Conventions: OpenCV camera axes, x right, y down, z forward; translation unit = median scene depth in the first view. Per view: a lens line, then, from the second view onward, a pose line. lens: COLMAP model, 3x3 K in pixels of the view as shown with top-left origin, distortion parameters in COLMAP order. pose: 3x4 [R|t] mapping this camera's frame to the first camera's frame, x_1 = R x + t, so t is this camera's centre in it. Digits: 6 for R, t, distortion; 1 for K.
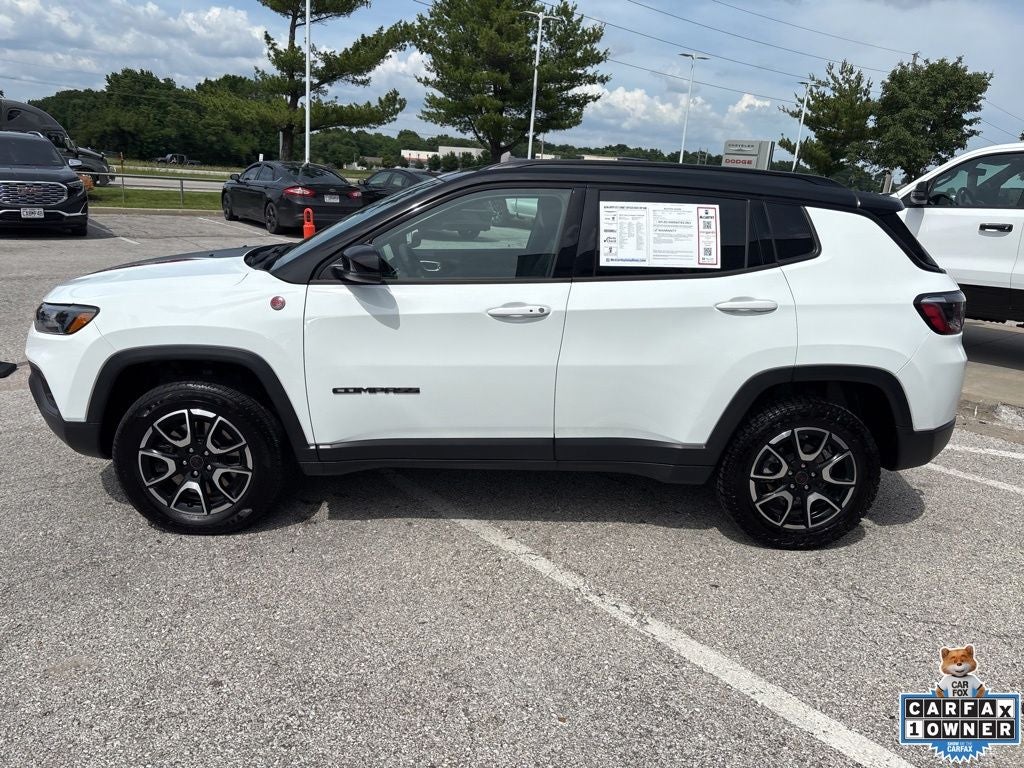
lens RADIAL K [[777.0, 0, 508.5], [0, 777.0, 383.0], [0, 0, 1]] dist [0.045534, -0.053439]
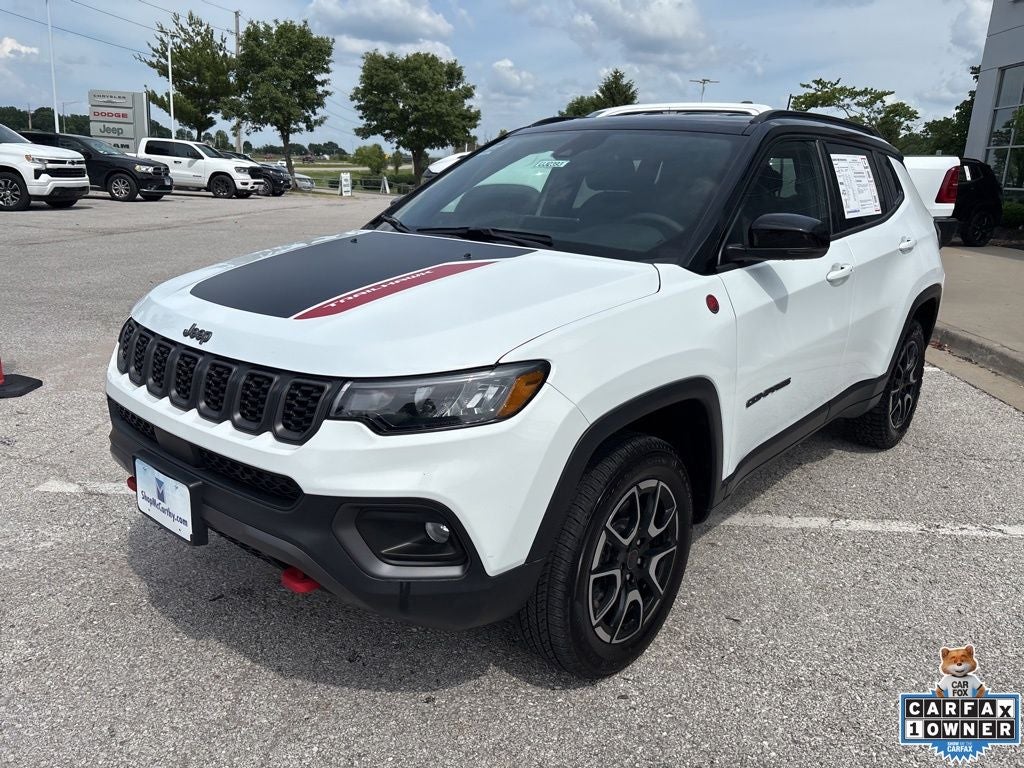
lens RADIAL K [[777.0, 0, 510.0], [0, 777.0, 375.6], [0, 0, 1]] dist [0.045534, -0.053439]
pose [[0.683930, -0.215652, 0.696946, -0.880401], [0.185589, 0.975314, 0.119663, -0.148418], [-0.705547, 0.047504, 0.707070, 0.578223]]
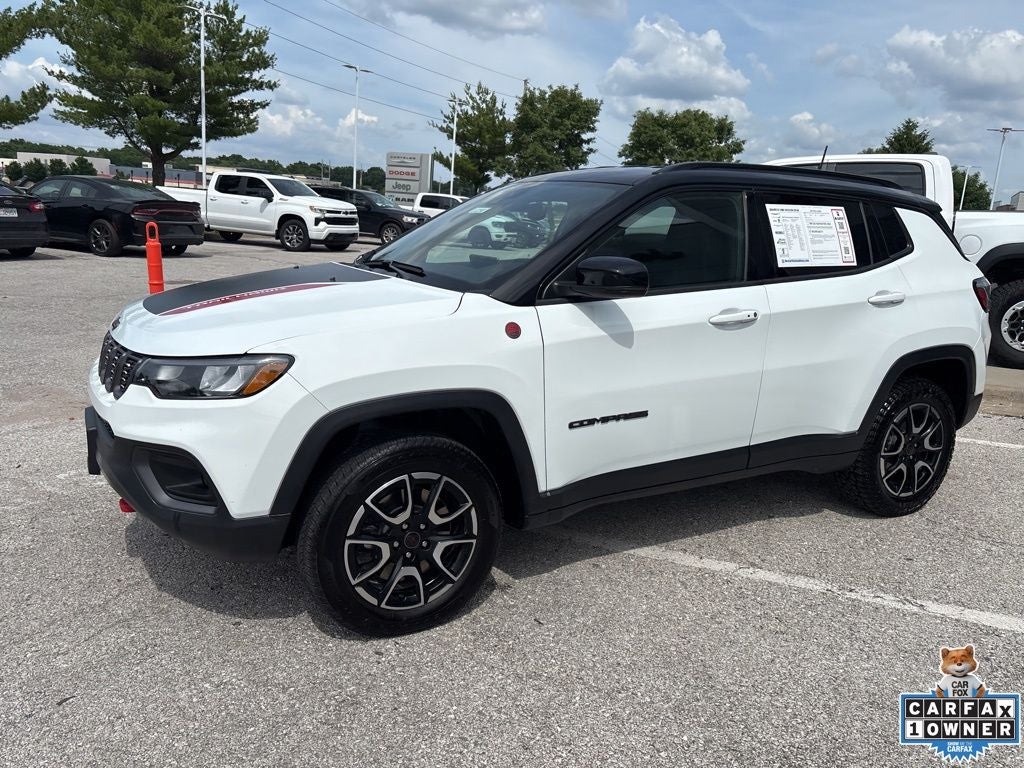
lens RADIAL K [[777.0, 0, 509.2], [0, 777.0, 376.7], [0, 0, 1]] dist [0.045534, -0.053439]
pose [[0.893033, -0.105440, 0.437463, -0.620596], [0.114652, 0.993391, 0.005383, -0.053617], [-0.435139, 0.045349, 0.899220, 0.239802]]
